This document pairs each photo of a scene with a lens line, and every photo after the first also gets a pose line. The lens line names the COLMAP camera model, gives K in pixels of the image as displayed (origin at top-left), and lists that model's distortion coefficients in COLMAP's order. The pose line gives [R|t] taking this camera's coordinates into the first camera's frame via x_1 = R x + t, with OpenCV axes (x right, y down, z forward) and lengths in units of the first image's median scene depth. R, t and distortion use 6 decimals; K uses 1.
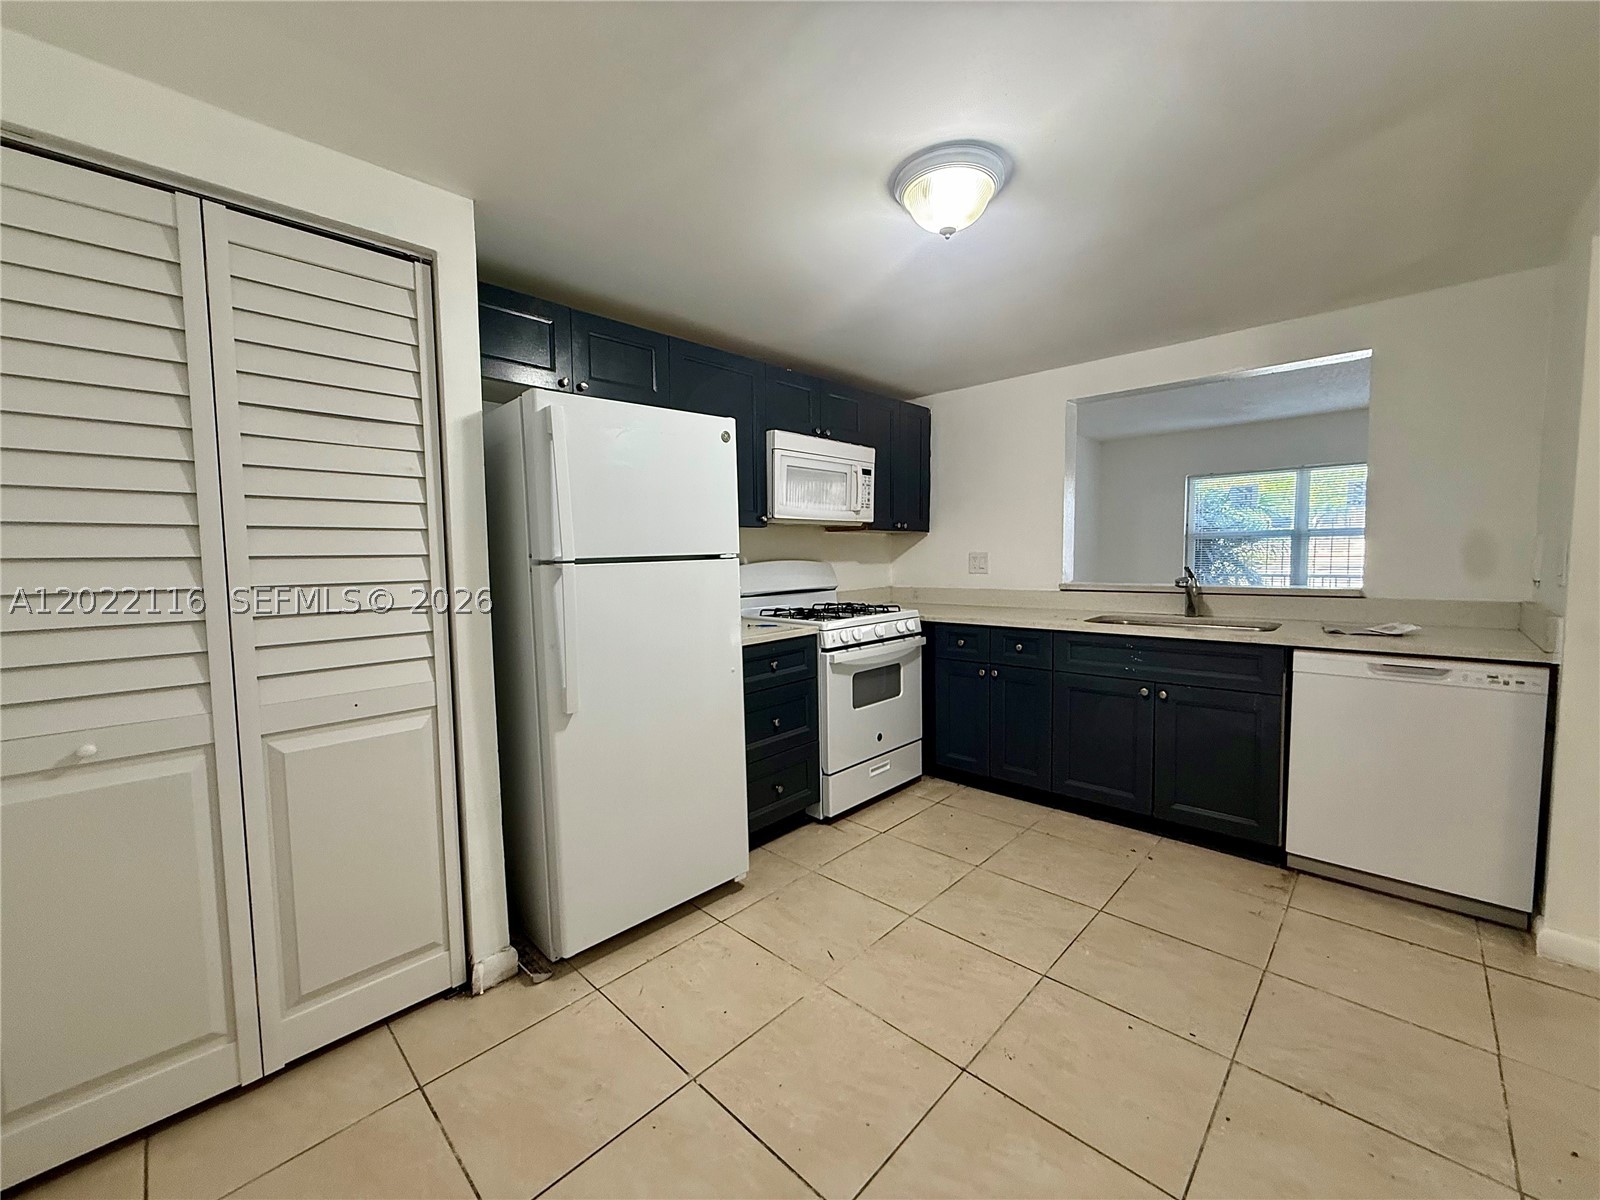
lens RADIAL K [[635.5, 0, 793.9], [0, 635.5, 599.2], [0, 0, 1]] dist [-0.000689, 0.000006]
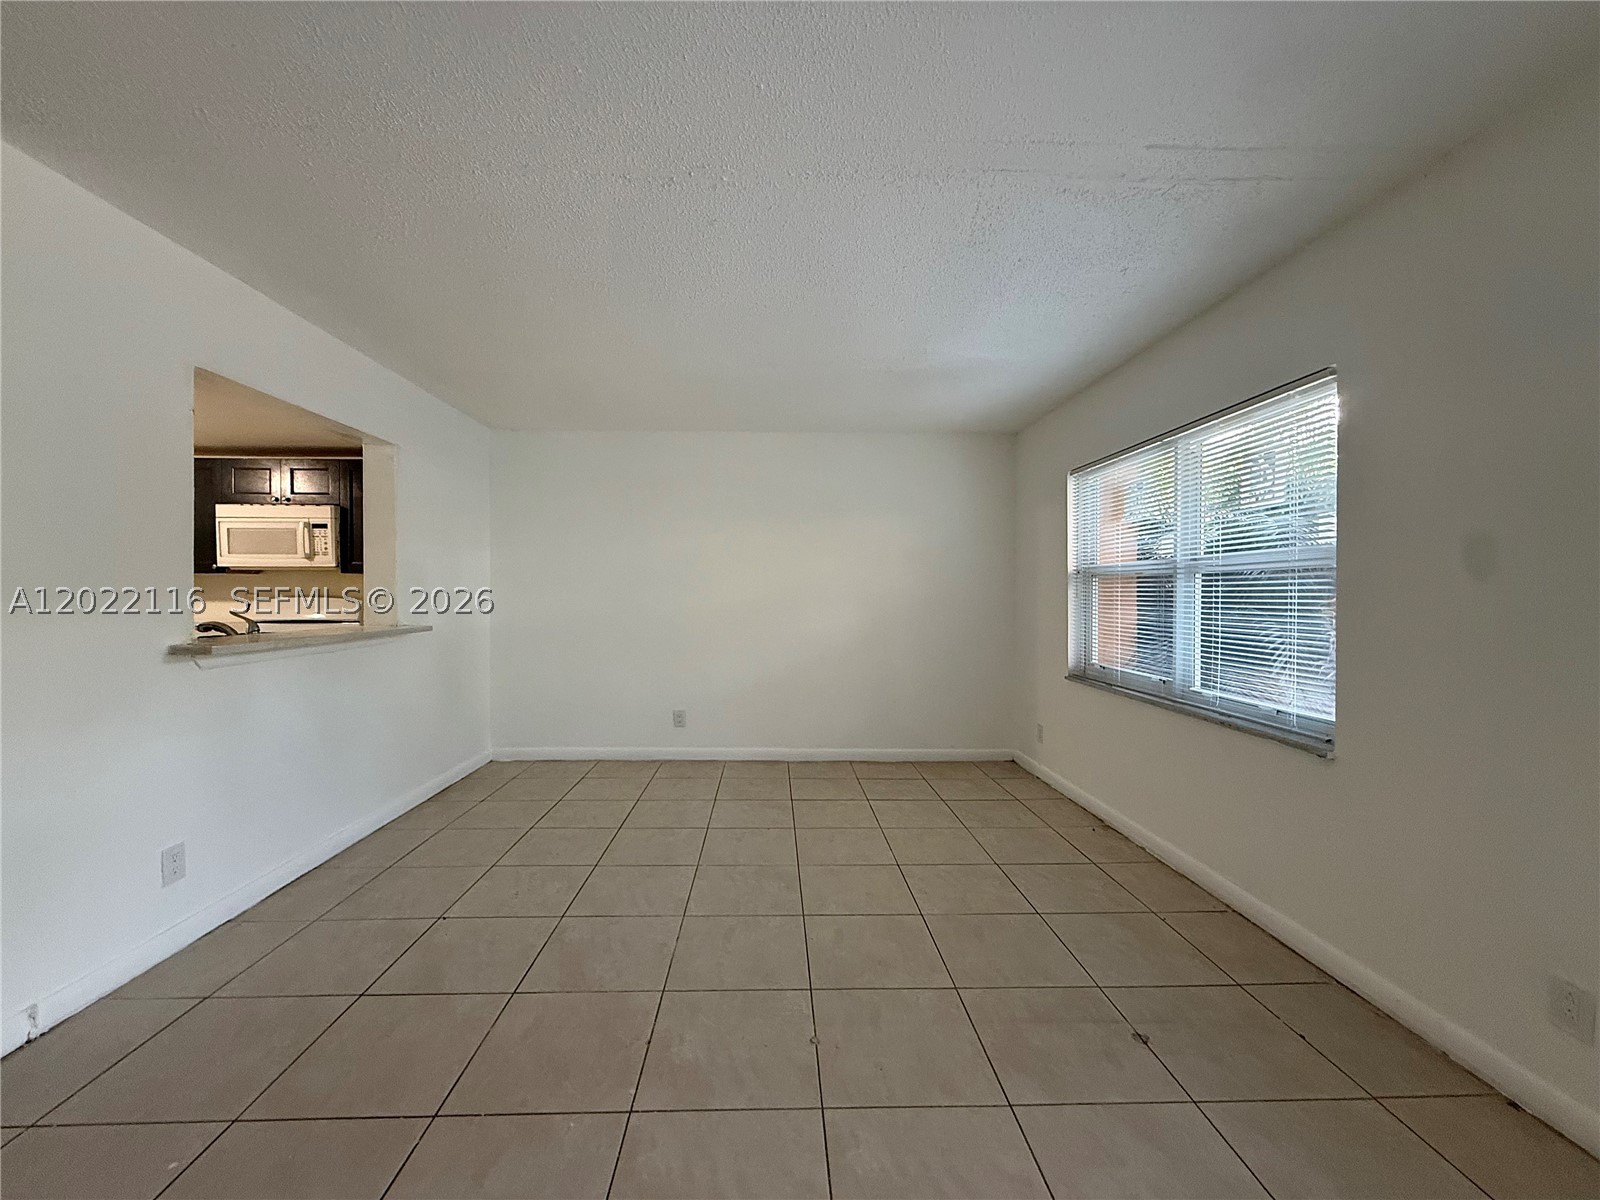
lens RADIAL K [[635.5, 0, 793.9], [0, 635.5, 599.2], [0, 0, 1]] dist [-0.000689, 0.000006]
pose [[0.720569, 0.023526, -0.692984, 1.844082], [-0.062172, 0.997591, -0.030780, -0.090897], [0.690590, 0.065264, 0.720296, 0.871013]]
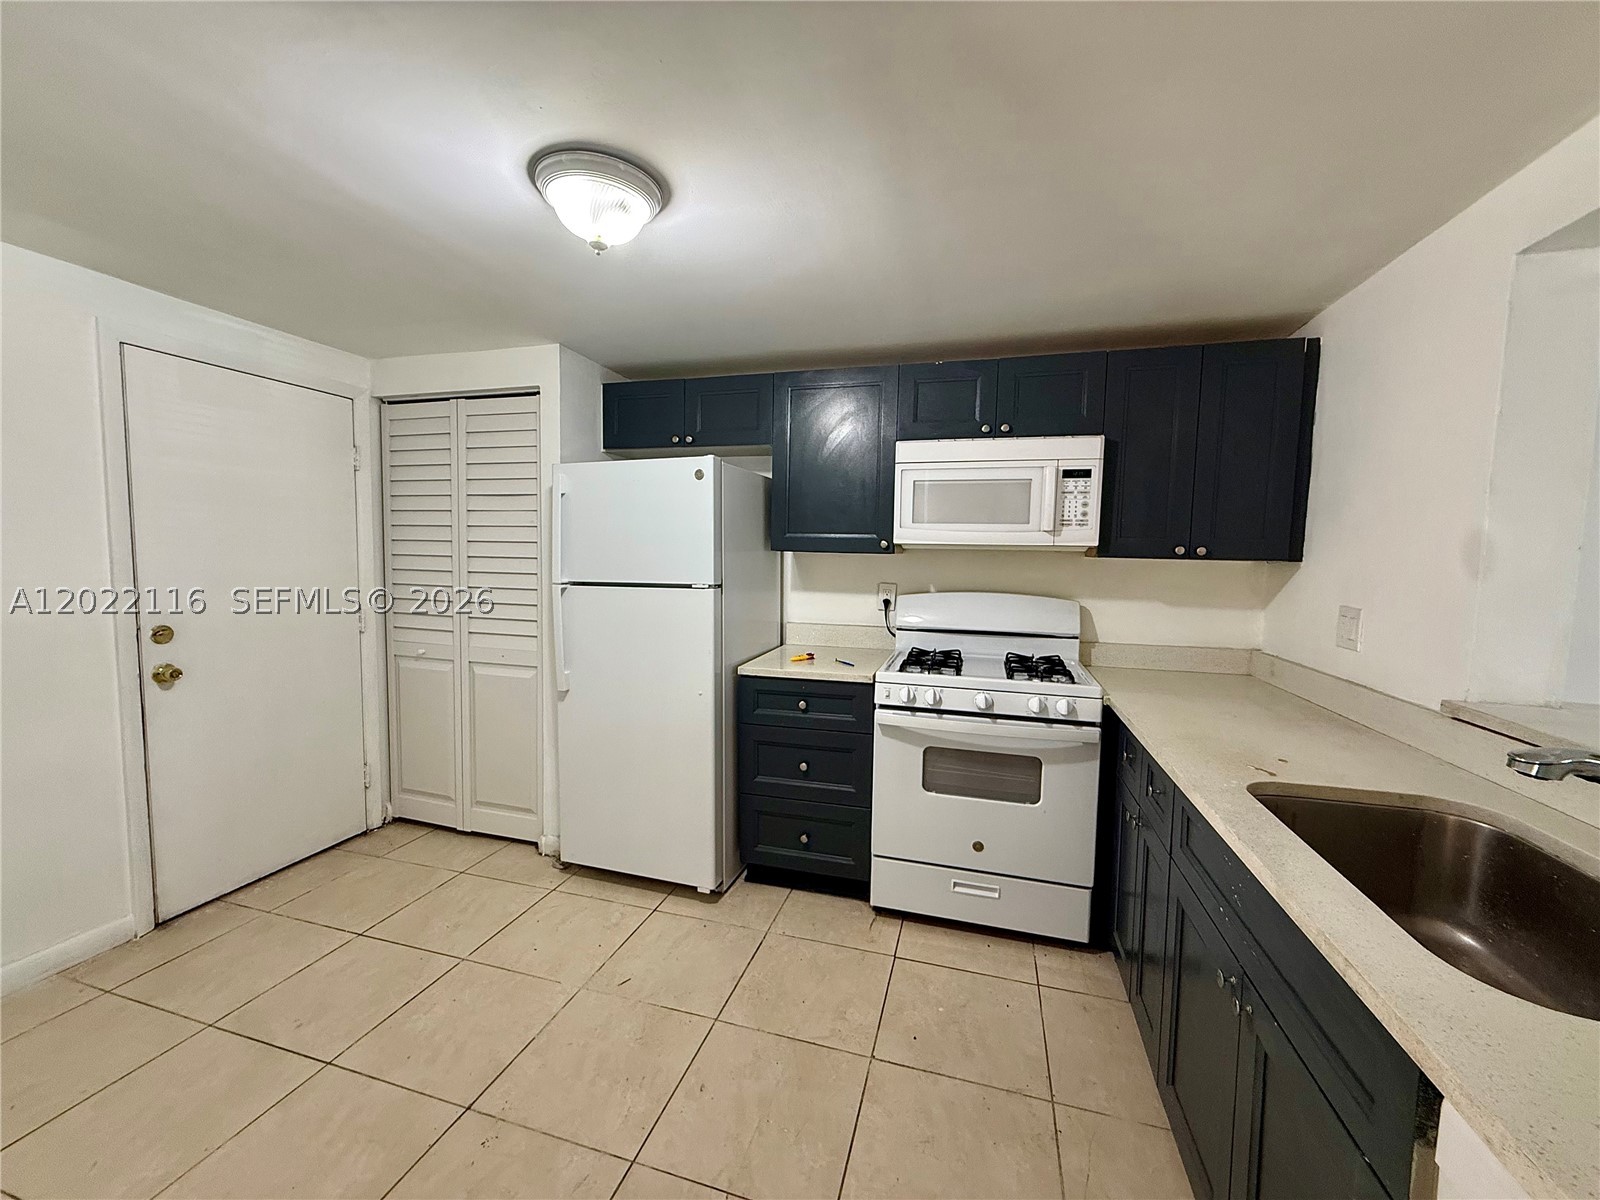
lens RADIAL K [[635.5, 0, 793.9], [0, 635.5, 599.2], [0, 0, 1]] dist [-0.000689, 0.000006]
pose [[0.458399, 0.090272, -0.884150, 0.677114], [-0.086519, 0.994636, 0.056695, -0.089288], [0.884525, 0.050507, 0.463750, 0.480288]]
